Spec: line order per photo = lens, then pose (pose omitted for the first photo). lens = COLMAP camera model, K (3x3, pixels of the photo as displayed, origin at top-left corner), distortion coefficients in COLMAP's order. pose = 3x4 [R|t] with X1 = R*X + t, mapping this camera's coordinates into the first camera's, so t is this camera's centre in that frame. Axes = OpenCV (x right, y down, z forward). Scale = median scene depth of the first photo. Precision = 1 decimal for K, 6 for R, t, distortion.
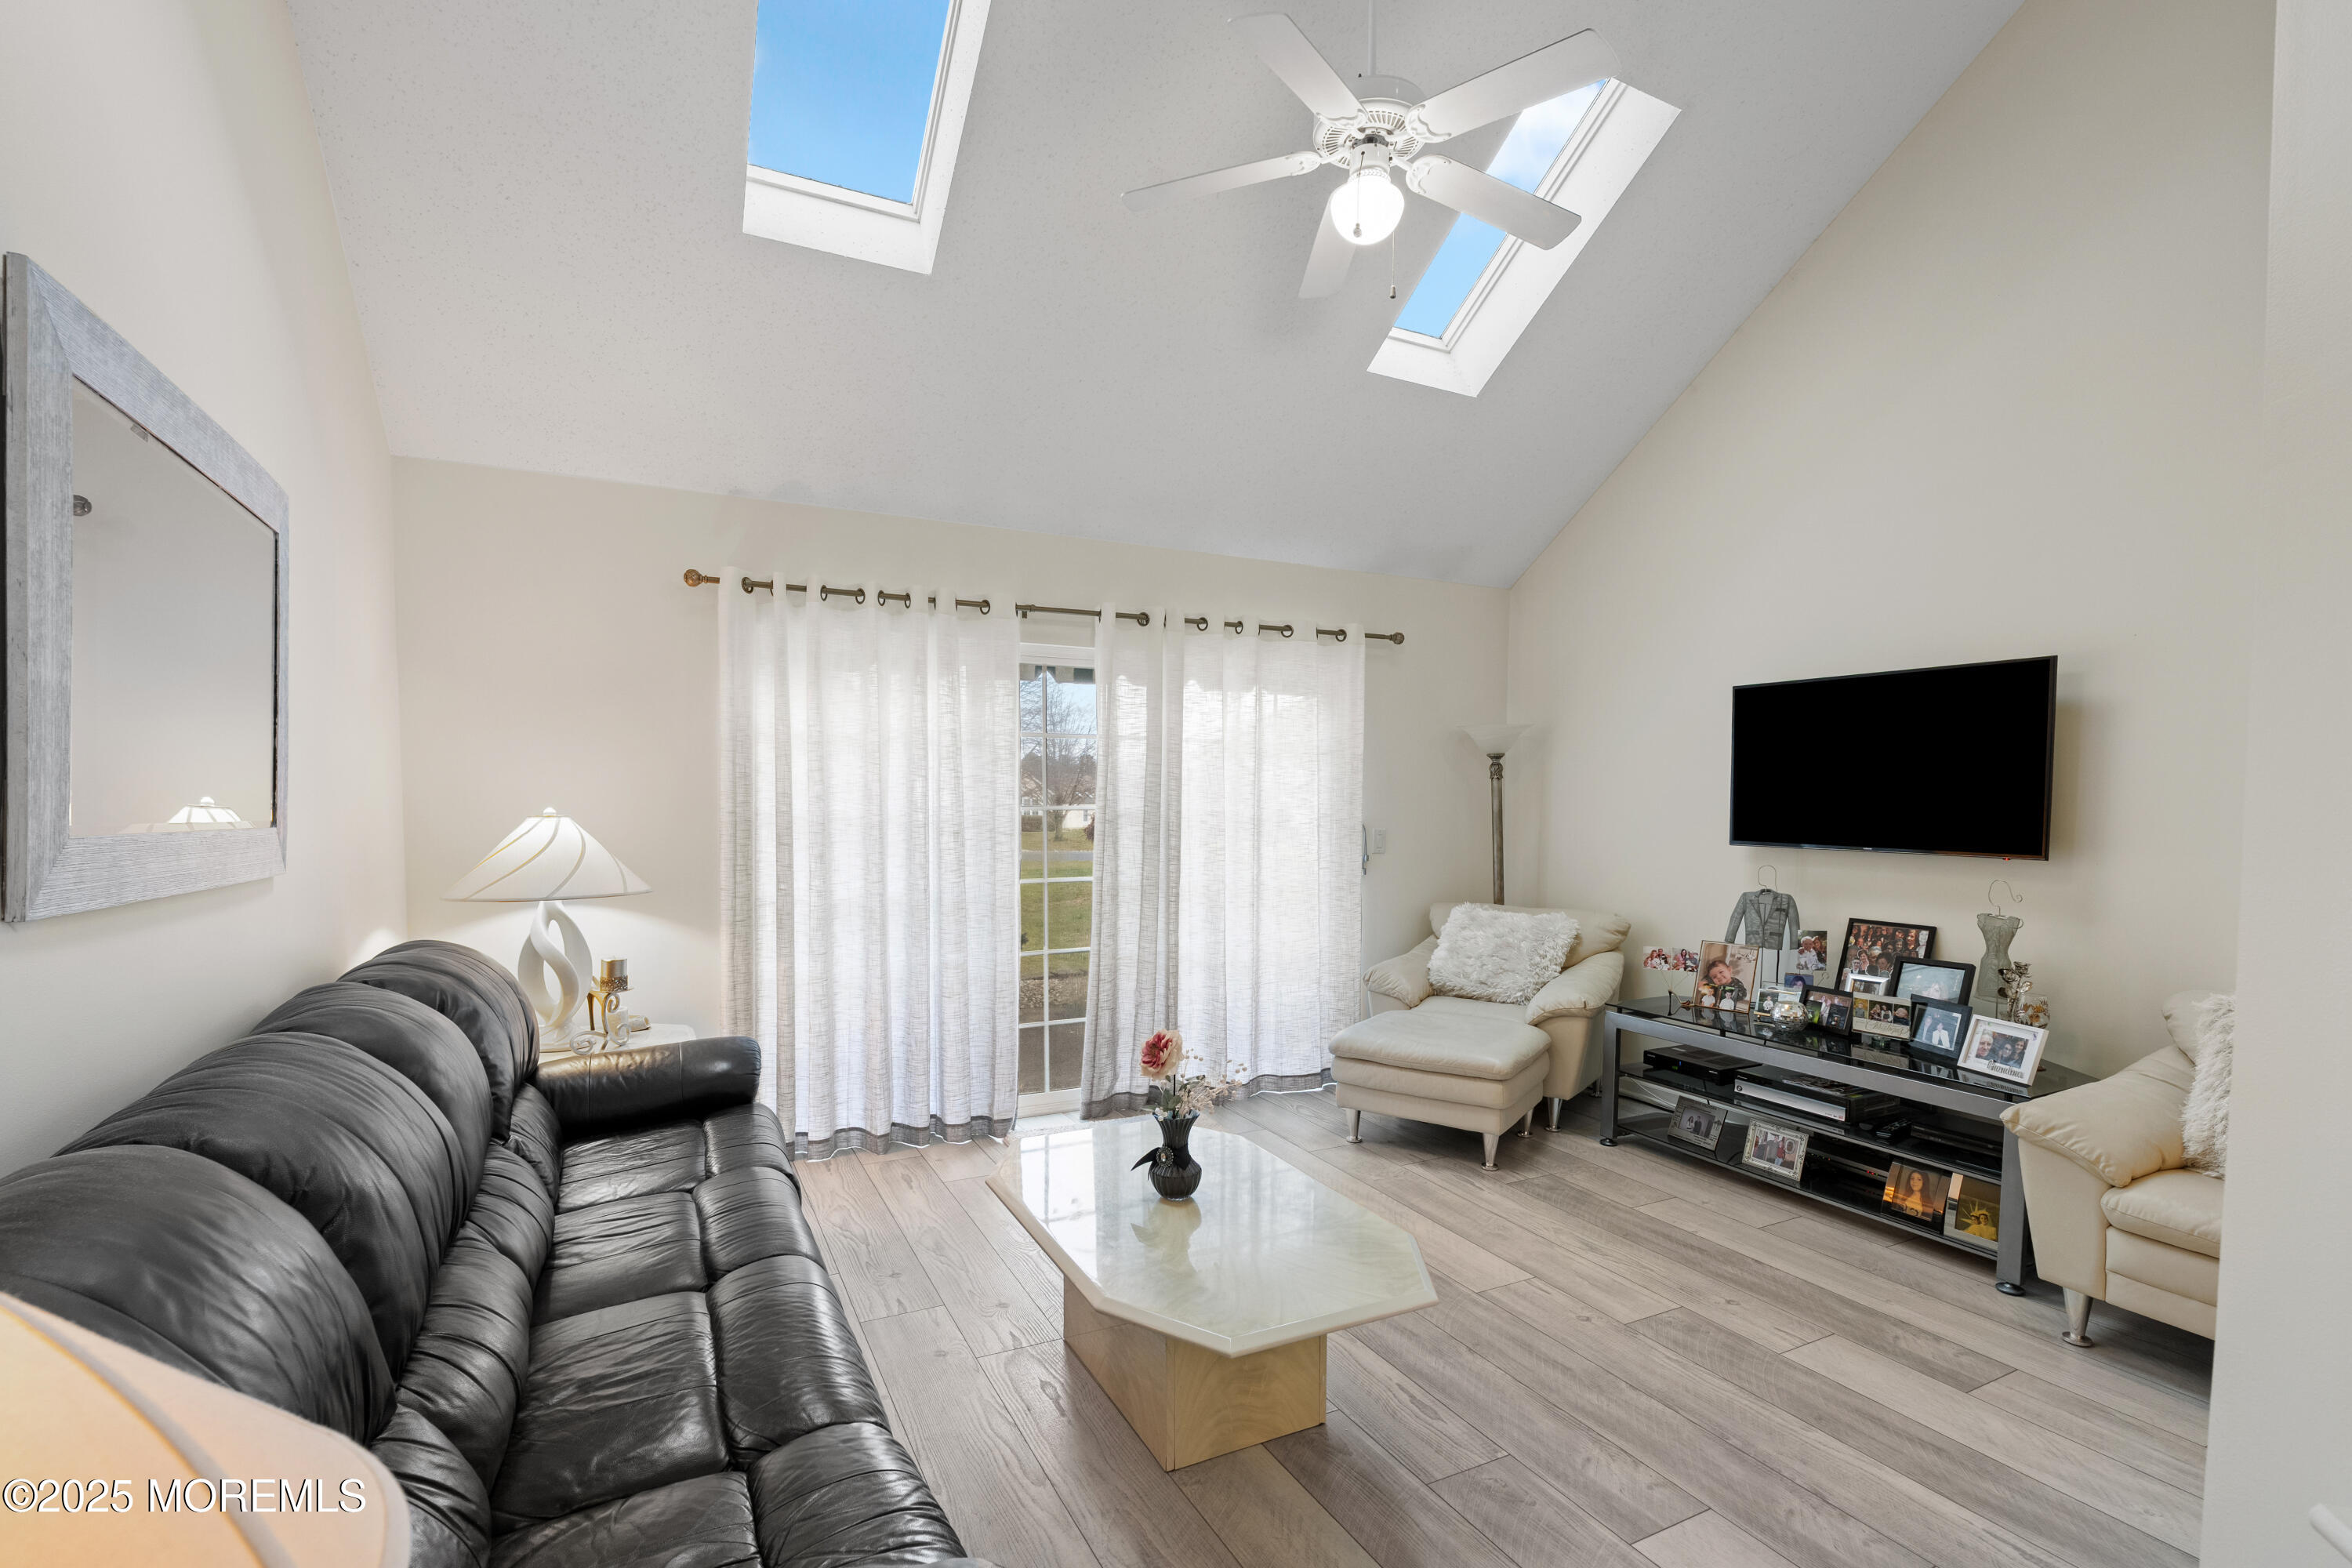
lens RADIAL K [[1029.9, 0, 1159.6], [0, 1029.9, 842.4], [0, 0, 1]] dist [-0.035643, -0.000037]
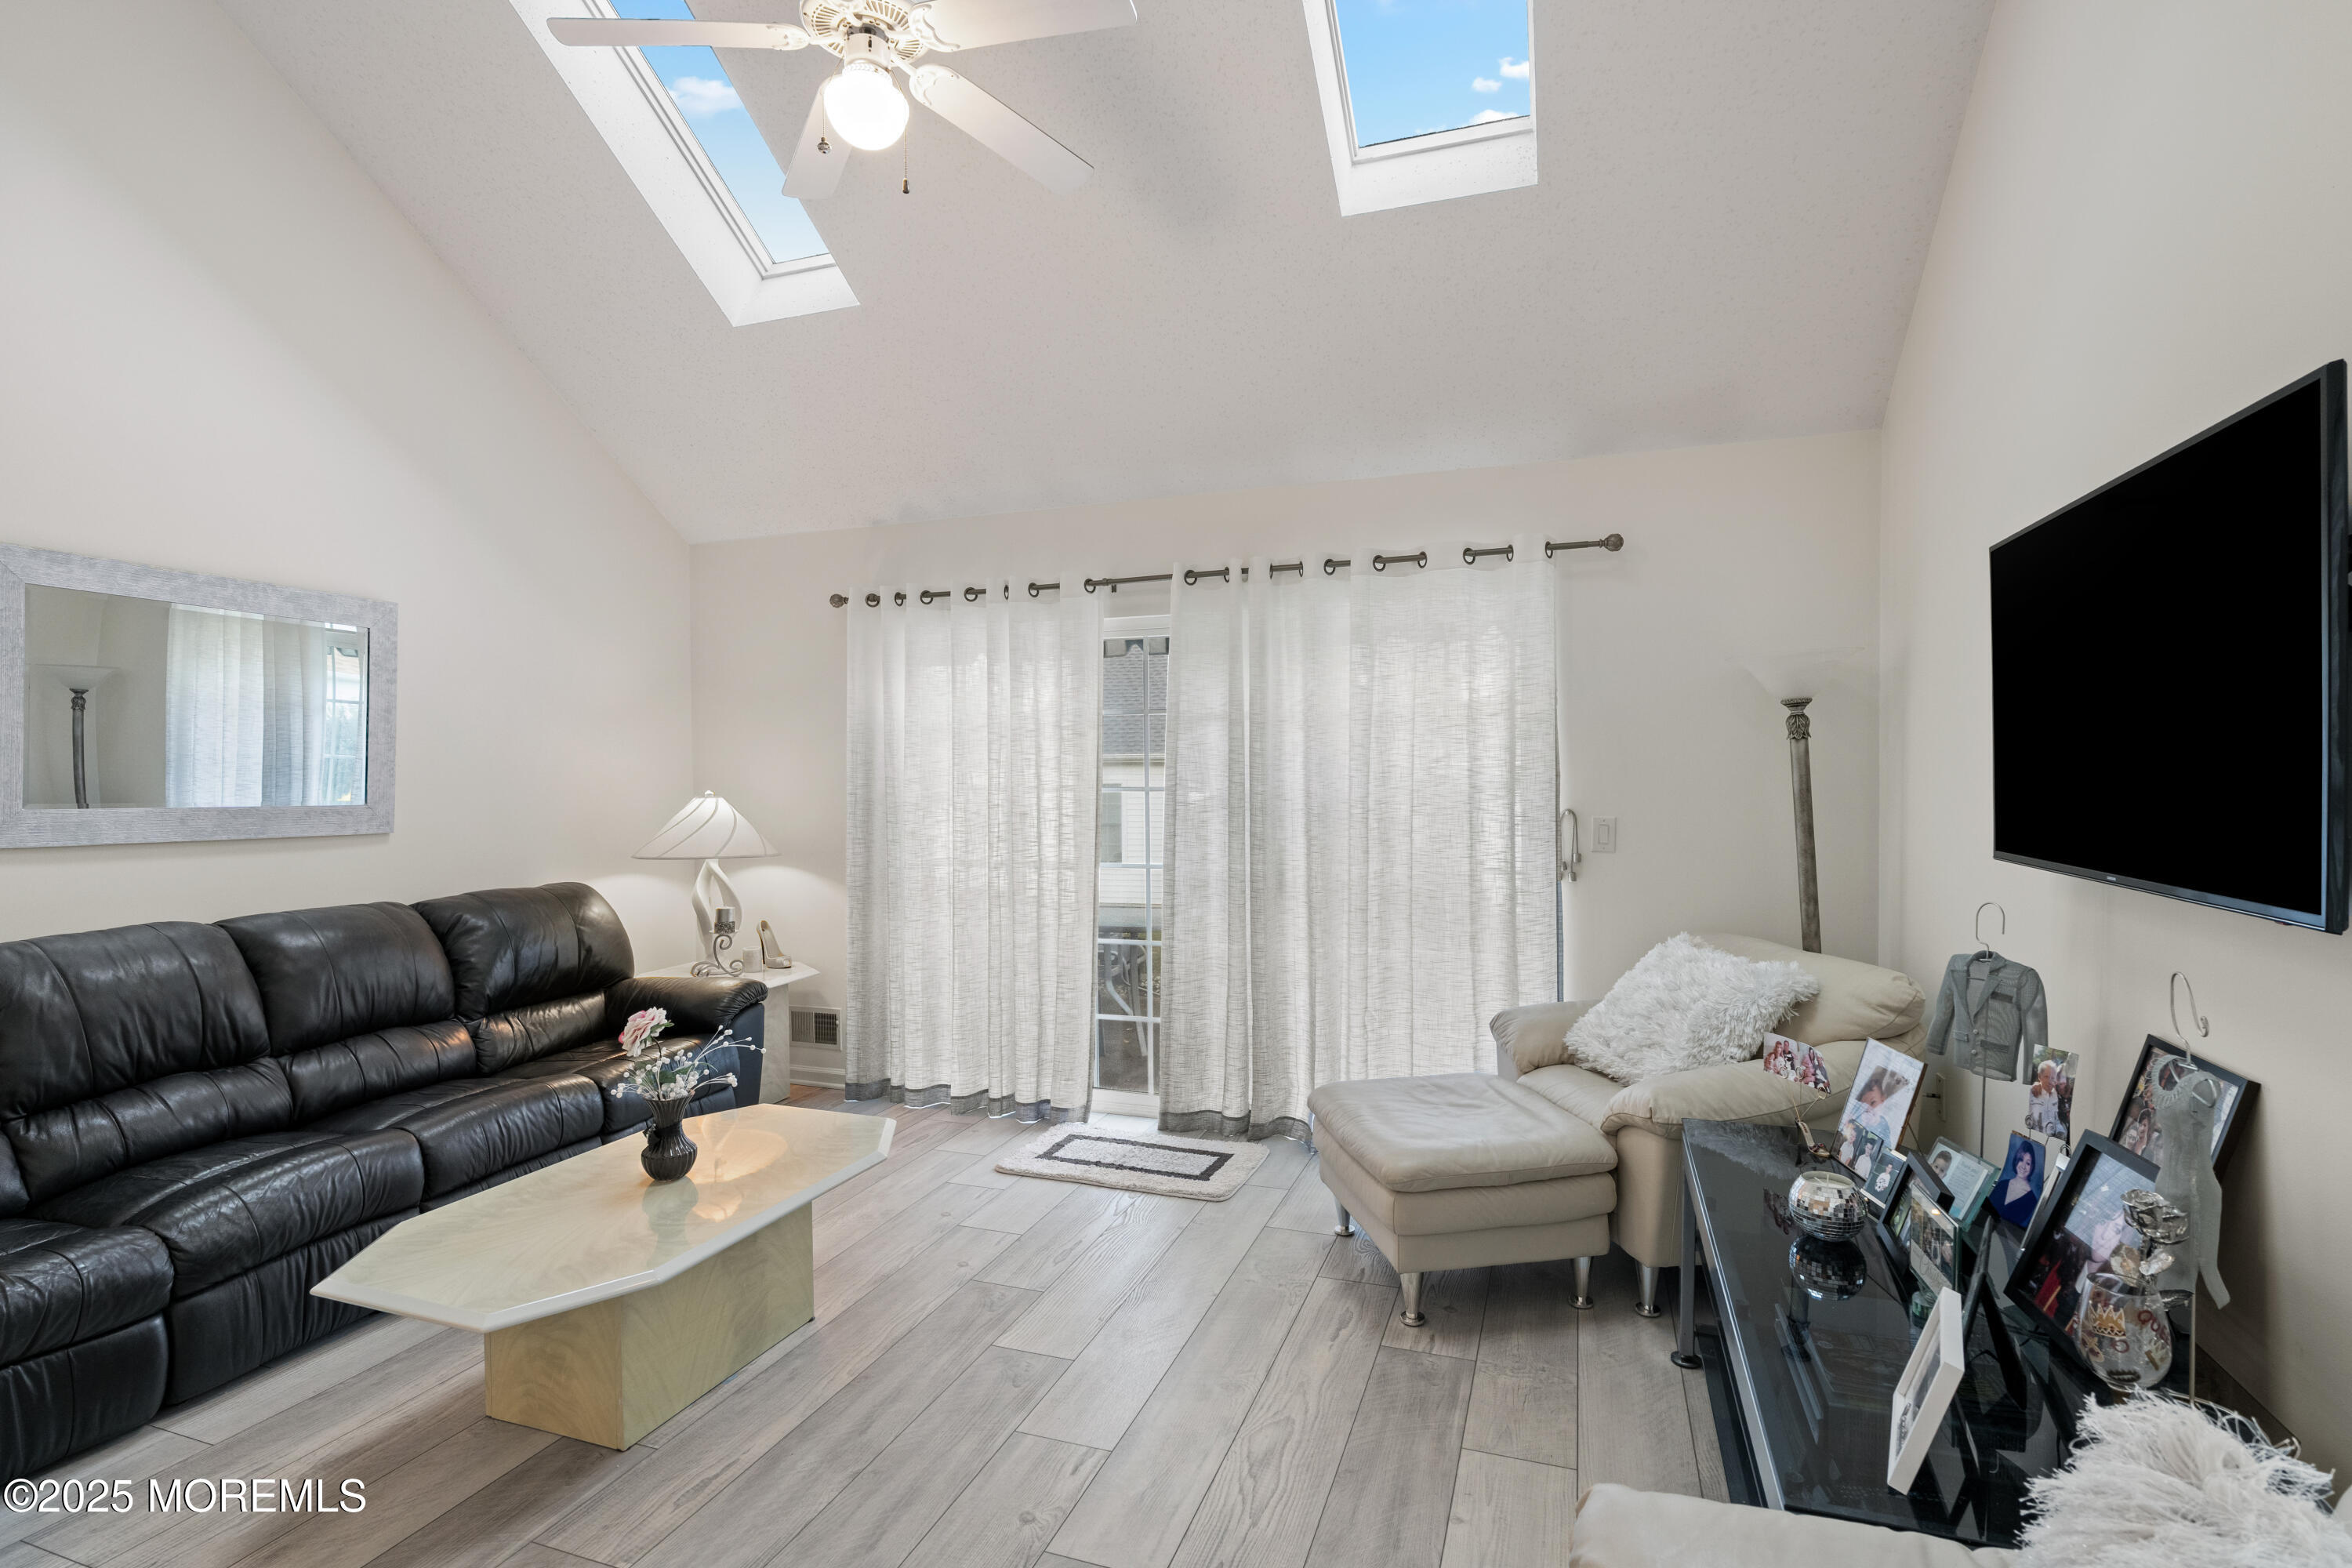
lens RADIAL K [[1109.8, 0, 1176.0], [0, 1109.8, 784.0], [0, 0, 1]] dist [-0.008329, 0.000017]
pose [[0.701388, -0.004881, -0.712763, 0.669039], [-0.018973, 0.999494, -0.025514, -0.013445], [0.712527, 0.031418, 0.700941, 0.327088]]
